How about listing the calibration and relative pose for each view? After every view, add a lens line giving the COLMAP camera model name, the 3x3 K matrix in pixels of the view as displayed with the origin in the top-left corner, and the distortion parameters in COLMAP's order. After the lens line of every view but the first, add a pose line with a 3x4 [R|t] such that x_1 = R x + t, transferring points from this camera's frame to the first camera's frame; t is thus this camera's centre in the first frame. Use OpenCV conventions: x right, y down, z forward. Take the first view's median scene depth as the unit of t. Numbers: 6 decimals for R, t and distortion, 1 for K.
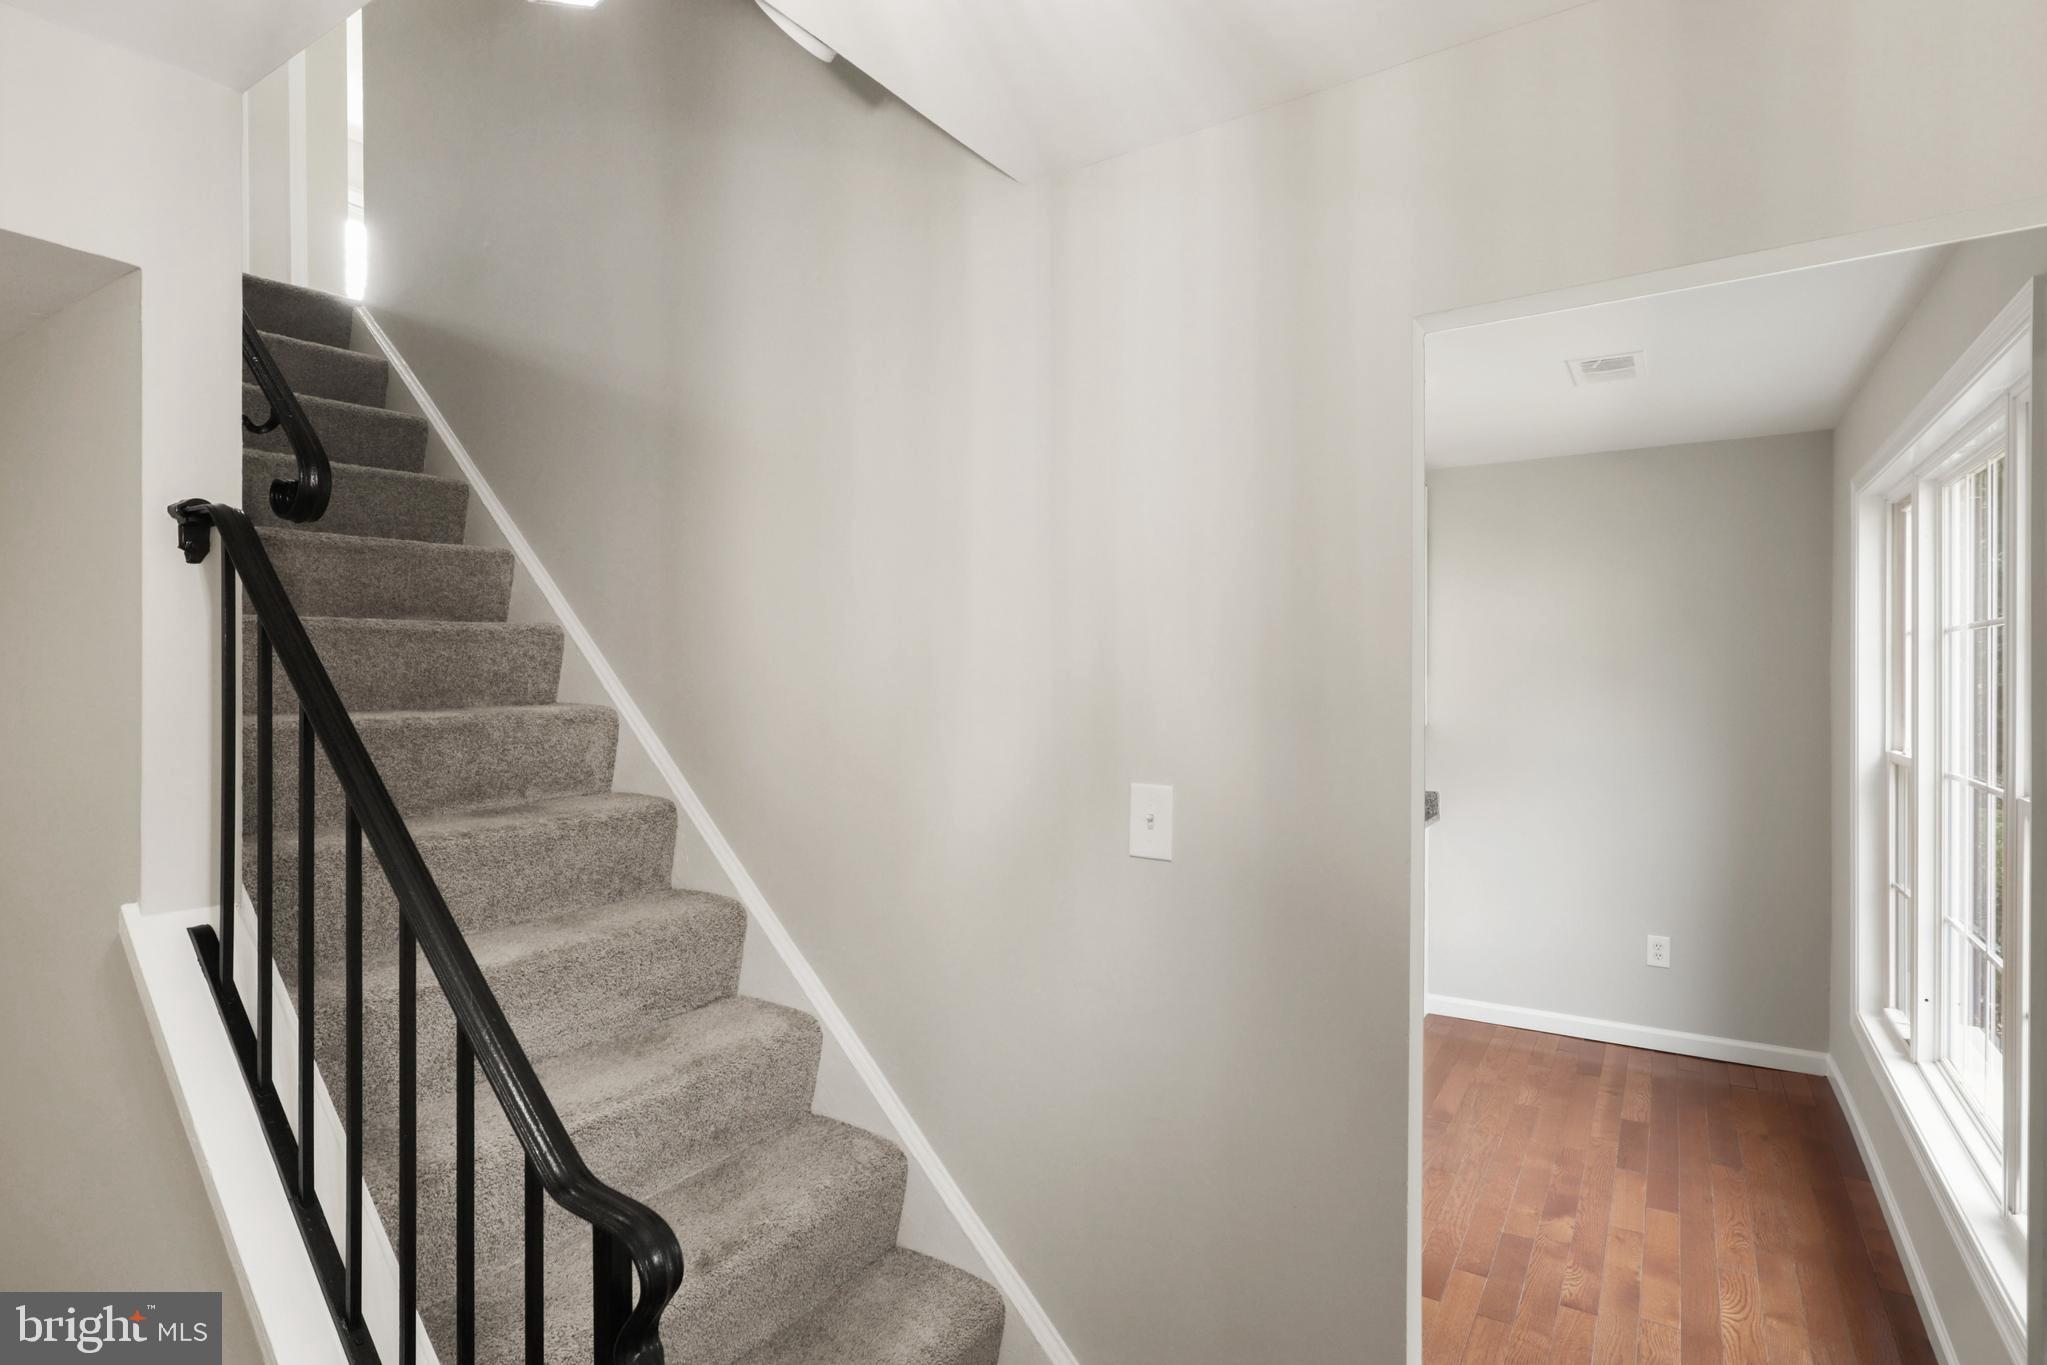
lens RADIAL K [[1028.3, 0, 1026.8], [0, 1028.3, 682.5], [0, 0, 1]] dist [-0.020031, 0.011921]
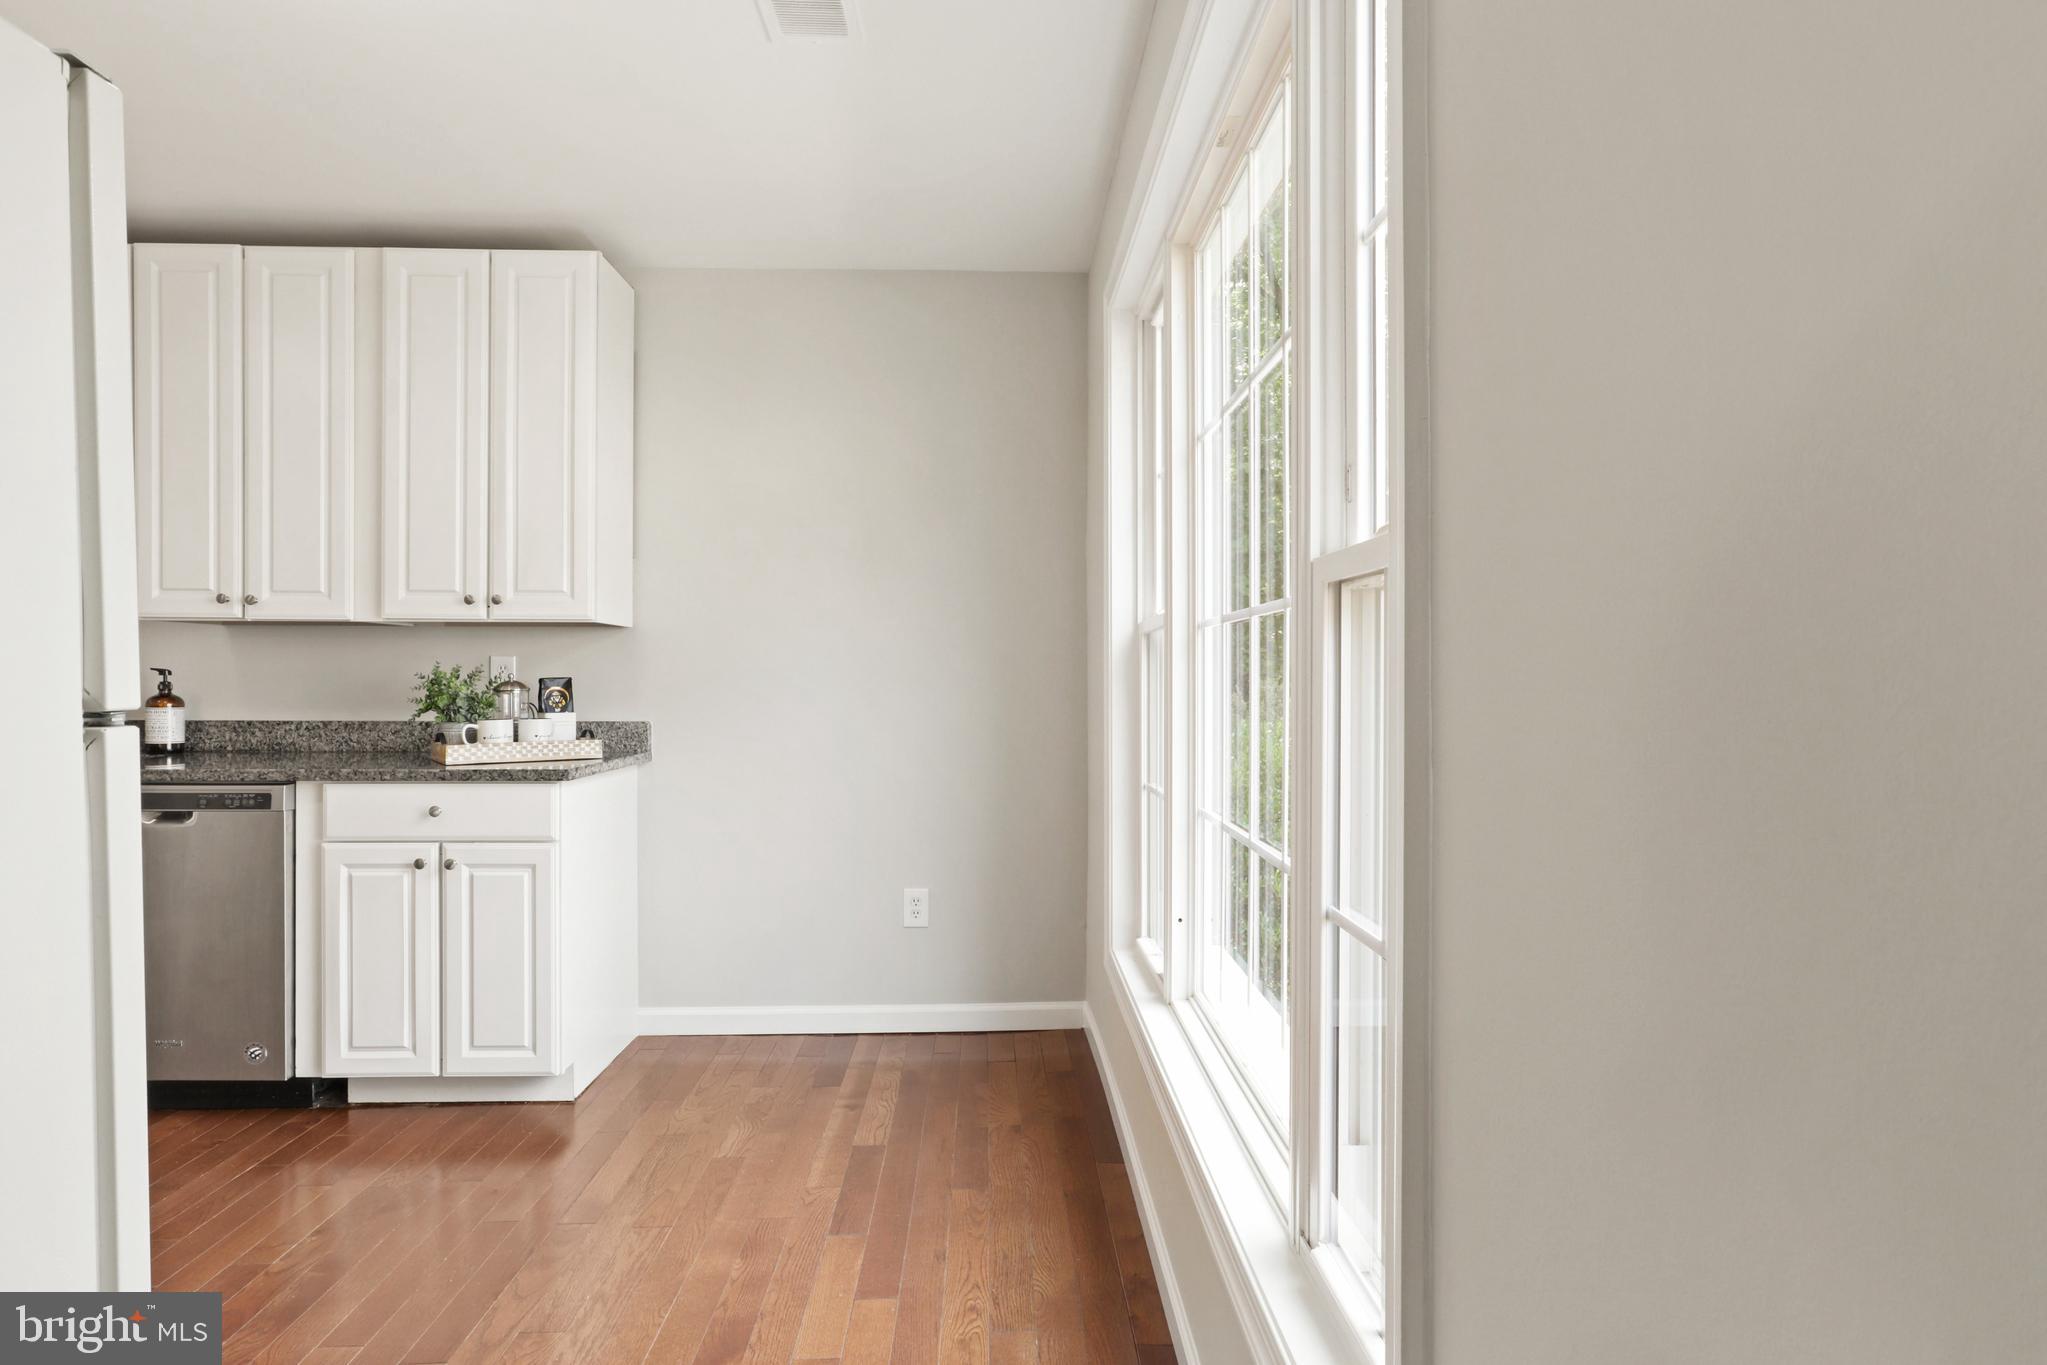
lens RADIAL K [[1062.9, 0, 1024.2], [0, 1062.9, 693.7], [0, 0, 1]] dist [-0.003422, 0.006365]
pose [[0.825459, -0.011240, 0.564350, 0.291380], [0.004268, 0.999897, 0.013671, 0.112162], [-0.564446, -0.008876, 0.825422, 0.354038]]
